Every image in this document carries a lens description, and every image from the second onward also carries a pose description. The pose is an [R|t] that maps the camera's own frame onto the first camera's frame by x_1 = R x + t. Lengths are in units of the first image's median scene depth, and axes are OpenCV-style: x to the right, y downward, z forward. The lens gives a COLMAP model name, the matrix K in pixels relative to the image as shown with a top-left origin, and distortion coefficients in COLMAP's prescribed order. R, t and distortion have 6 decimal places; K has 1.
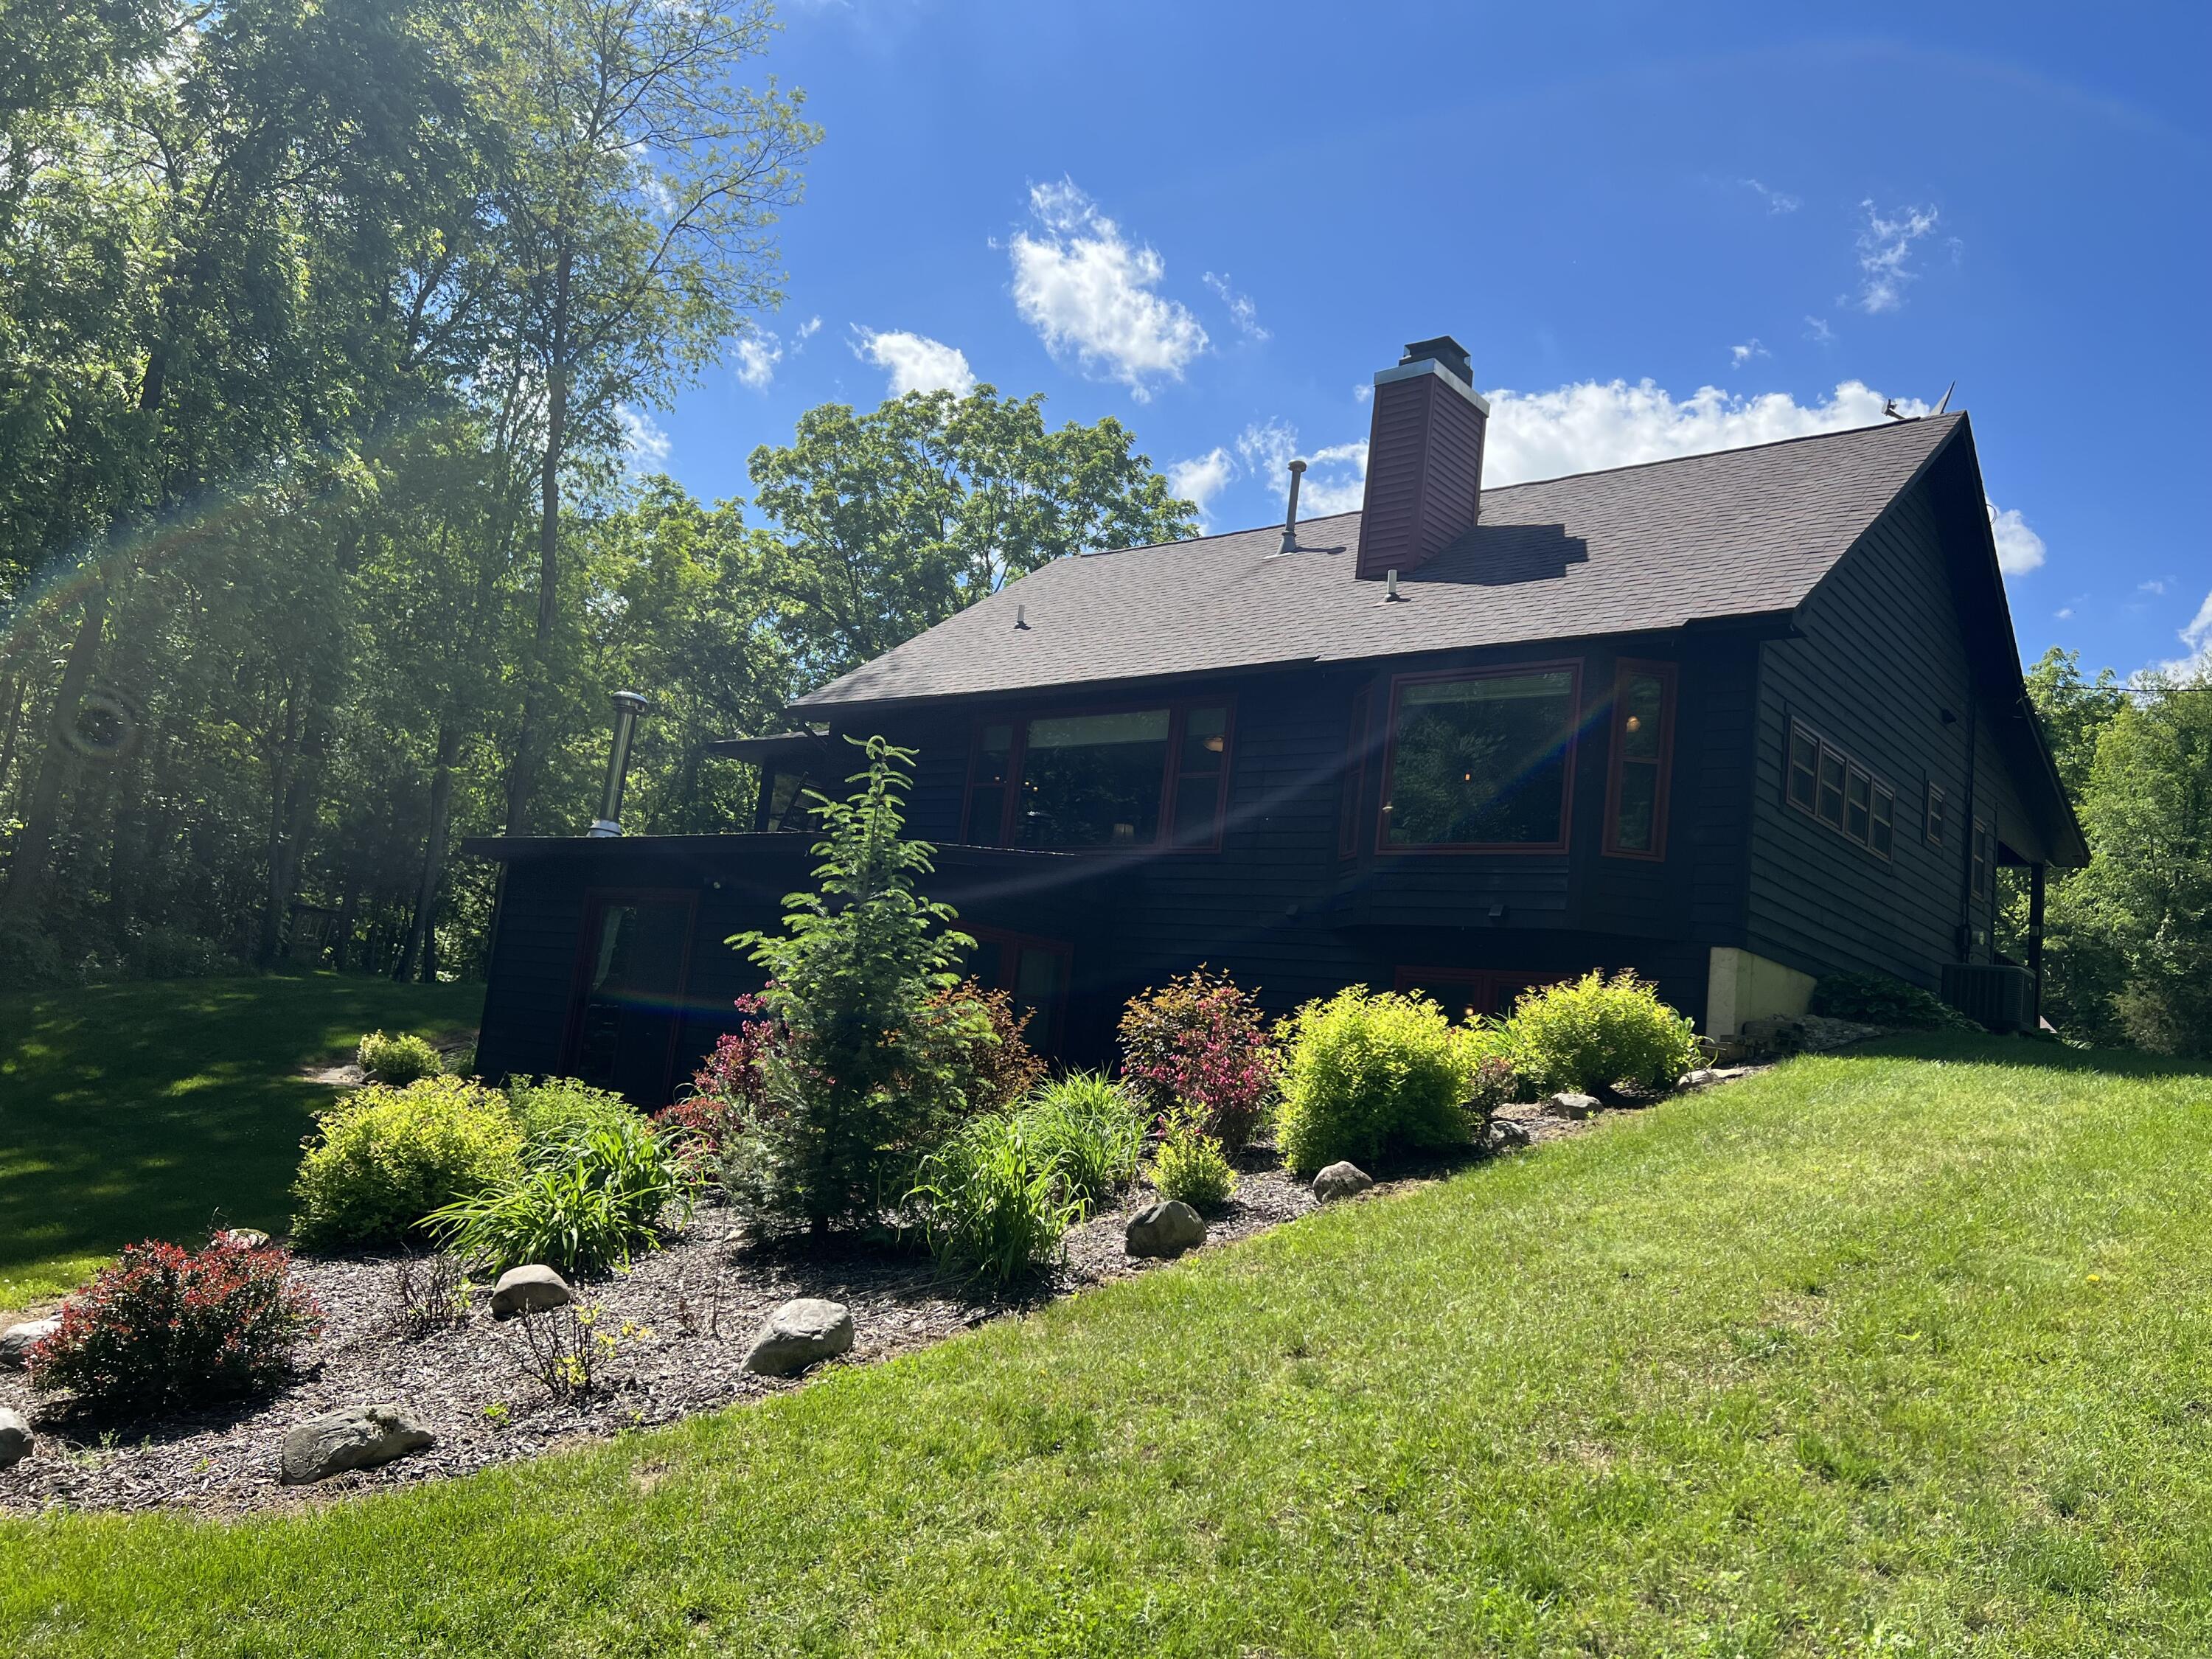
lens RADIAL K [[1620.4, 0, 1106.0], [0, 1620.4, 829.5], [0, 0, 1]] dist [0.052490, -0.070028]
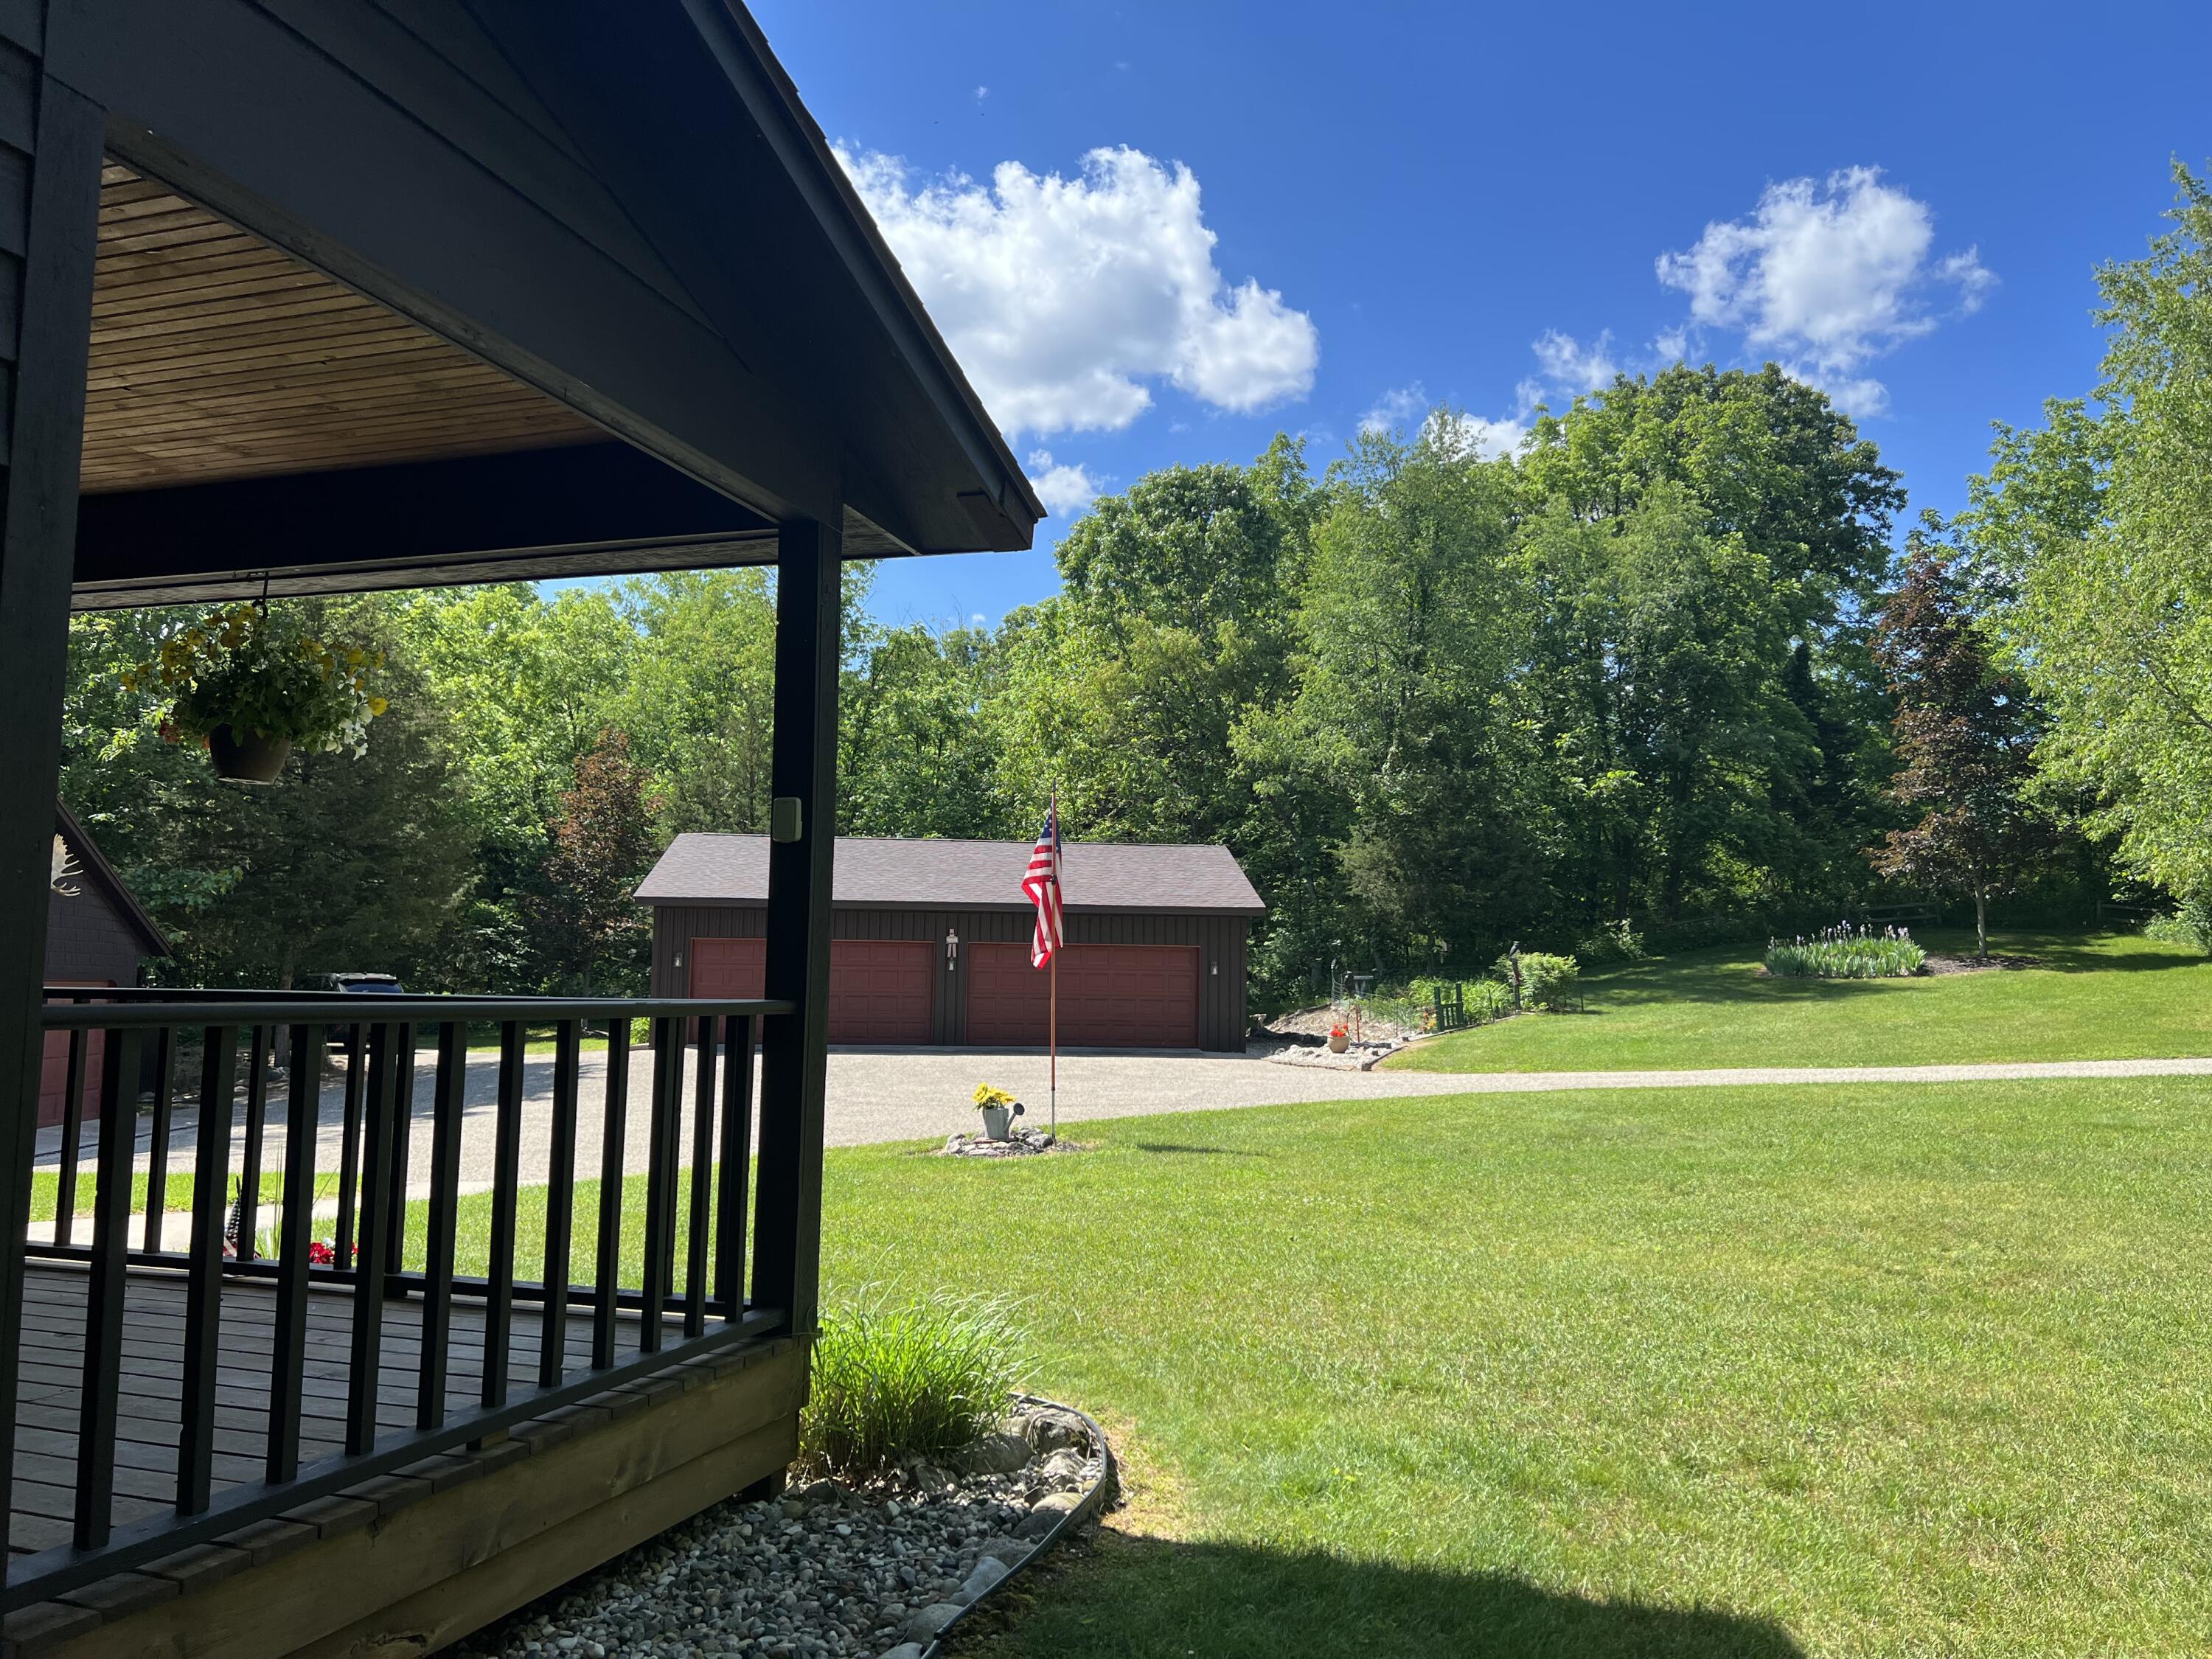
lens RADIAL K [[1620.4, 0, 1106.0], [0, 1620.4, 829.5], [0, 0, 1]] dist [0.052490, -0.070028]
pose [[0.921374, -0.066445, 0.382955, 0.204051], [0.031356, 0.994775, 0.097158, 0.012315], [-0.387409, -0.077511, 0.918644, 0.308946]]
